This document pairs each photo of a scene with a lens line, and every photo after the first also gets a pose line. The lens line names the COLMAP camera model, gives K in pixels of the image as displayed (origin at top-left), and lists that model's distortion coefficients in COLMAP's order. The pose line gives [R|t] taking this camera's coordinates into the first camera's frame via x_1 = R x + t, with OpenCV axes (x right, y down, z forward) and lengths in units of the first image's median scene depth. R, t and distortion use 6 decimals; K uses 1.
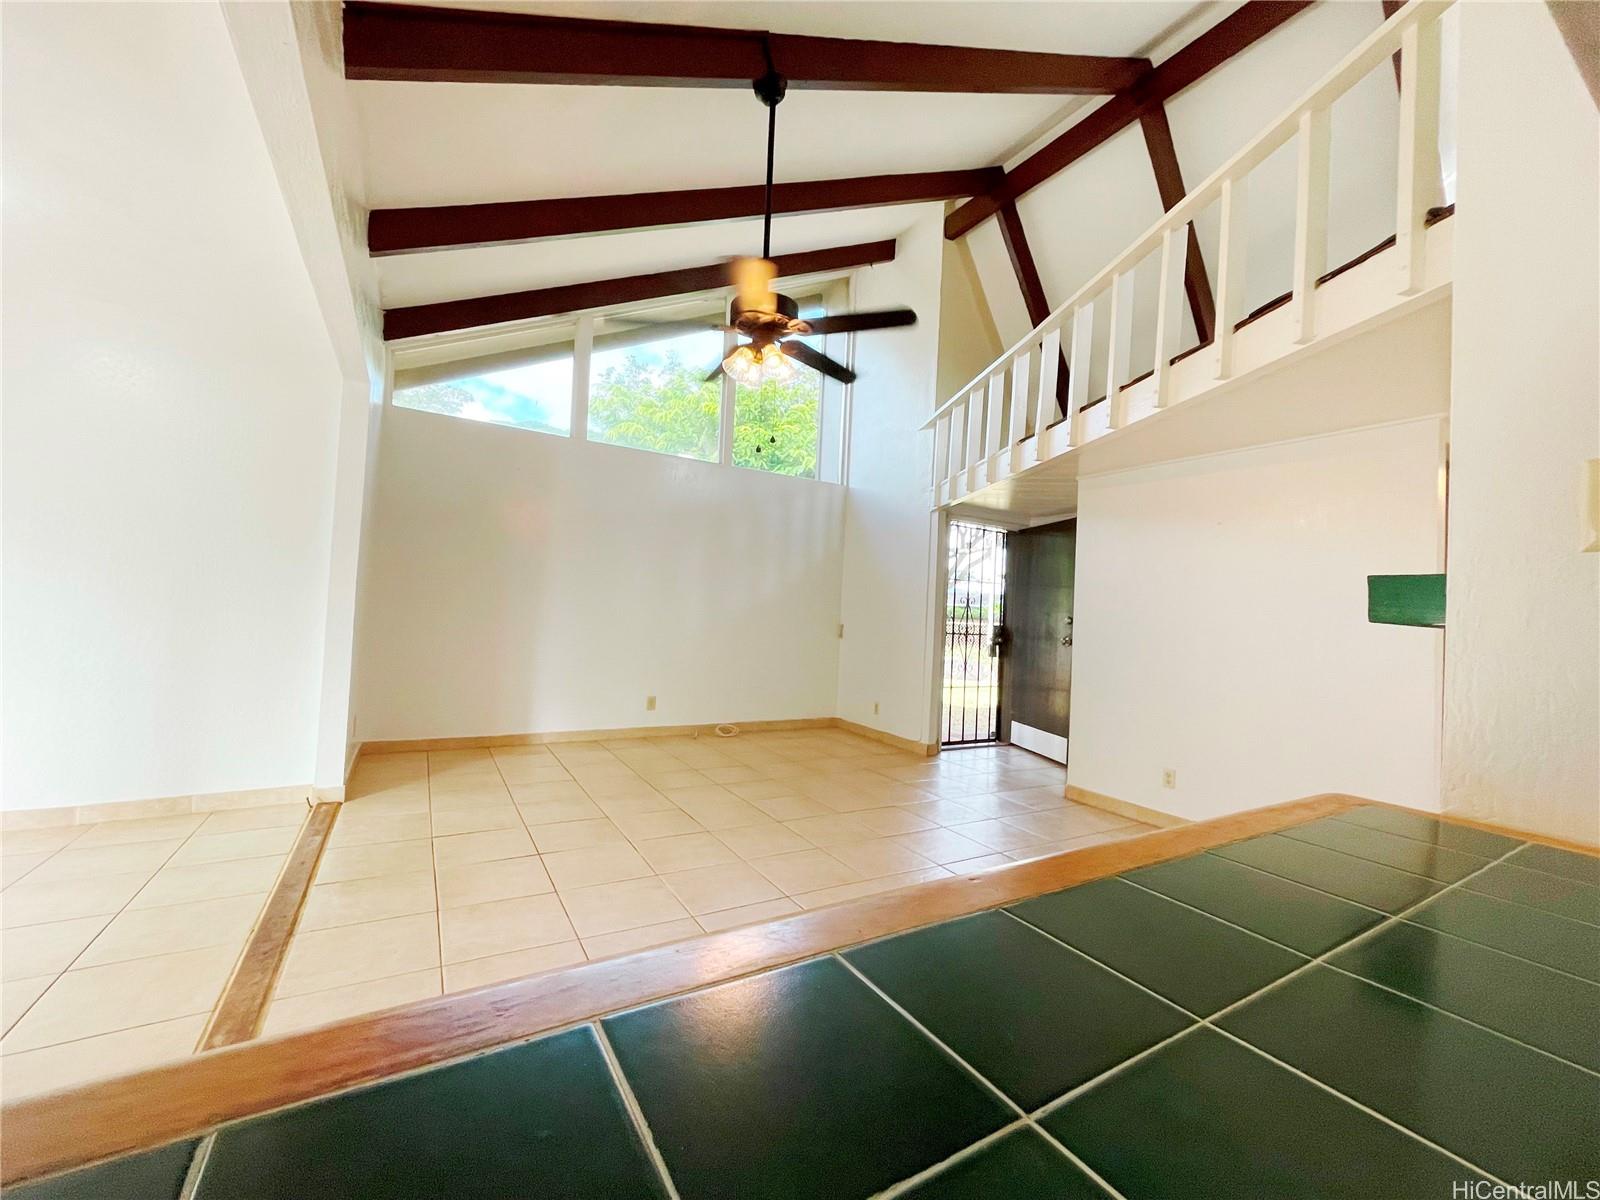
lens RADIAL K [[652.6, 0, 806.2], [0, 652.6, 594.9], [0, 0, 1]] dist [-0.002868, 0.000004]
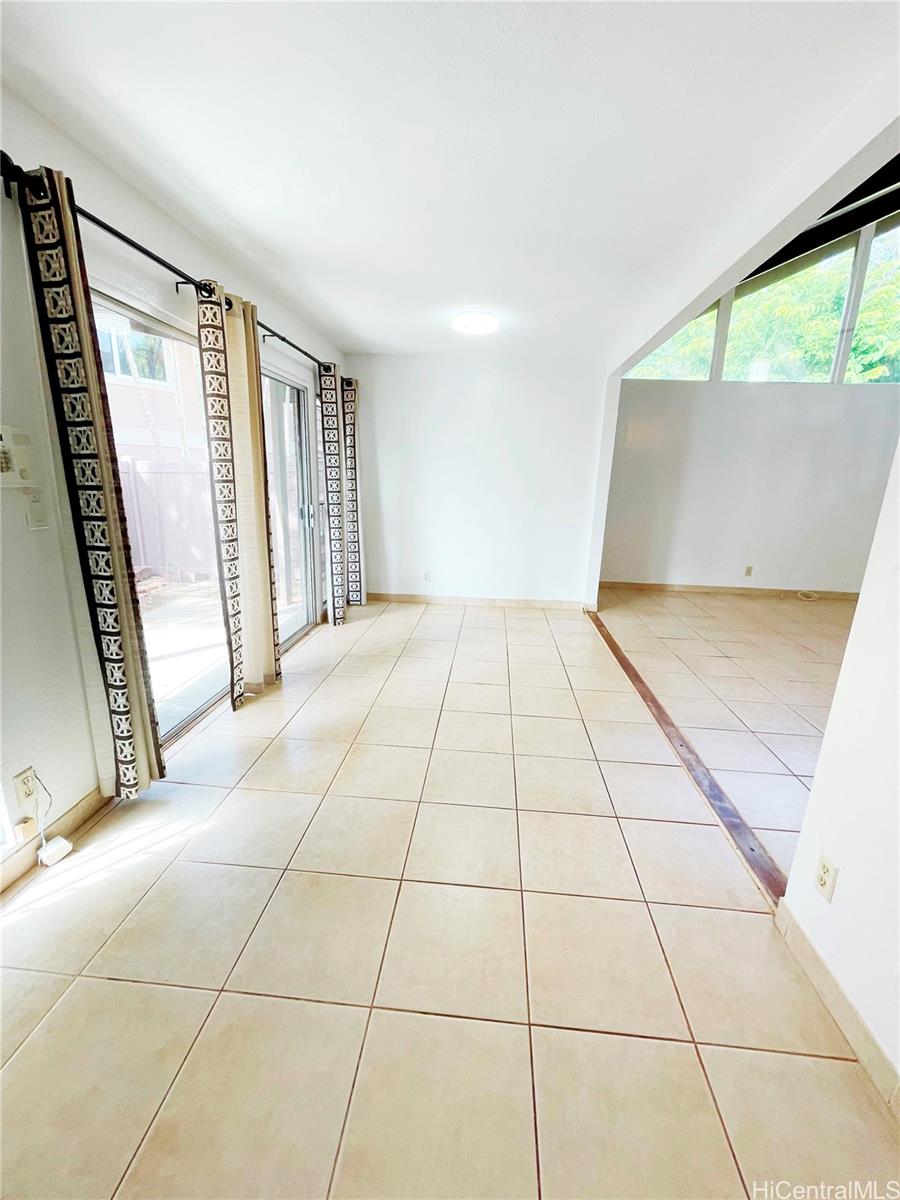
lens RADIAL K [[489.5, 0, 450.0], [0, 489.5, 600.0], [0, 0, 1]] dist [-0.002868, 0.000004]
pose [[0.804771, 0.125469, -0.580173, -0.133862], [0.024879, 0.969416, 0.244157, -0.050542], [0.593064, -0.210925, 0.777037, -0.232726]]
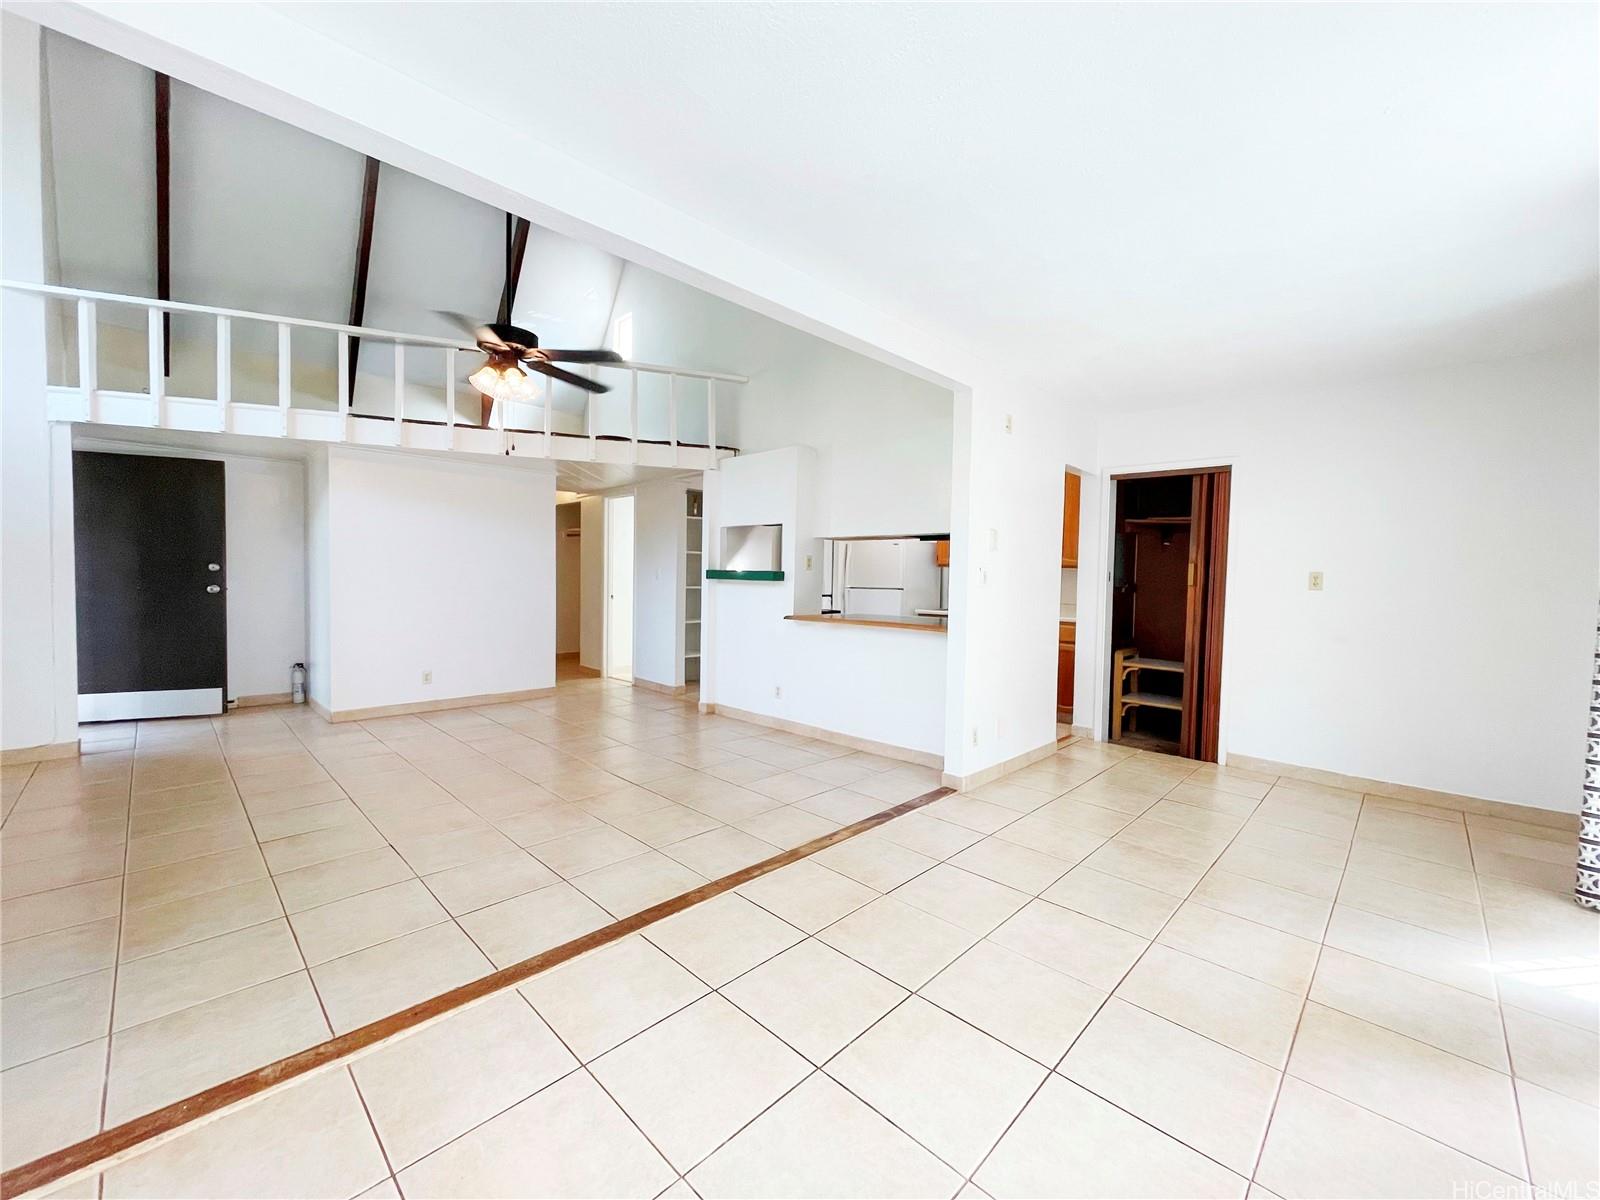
lens RADIAL K [[641.2, 0, 795.3], [0, 641.2, 589.6], [0, 0, 1]] dist [0.000138, -0.000298]
pose [[-0.243463, -0.077527, 0.966807, -0.681791], [-0.051779, 0.996418, 0.066863, -0.031045], [-0.968527, -0.033782, -0.246605, 0.386645]]
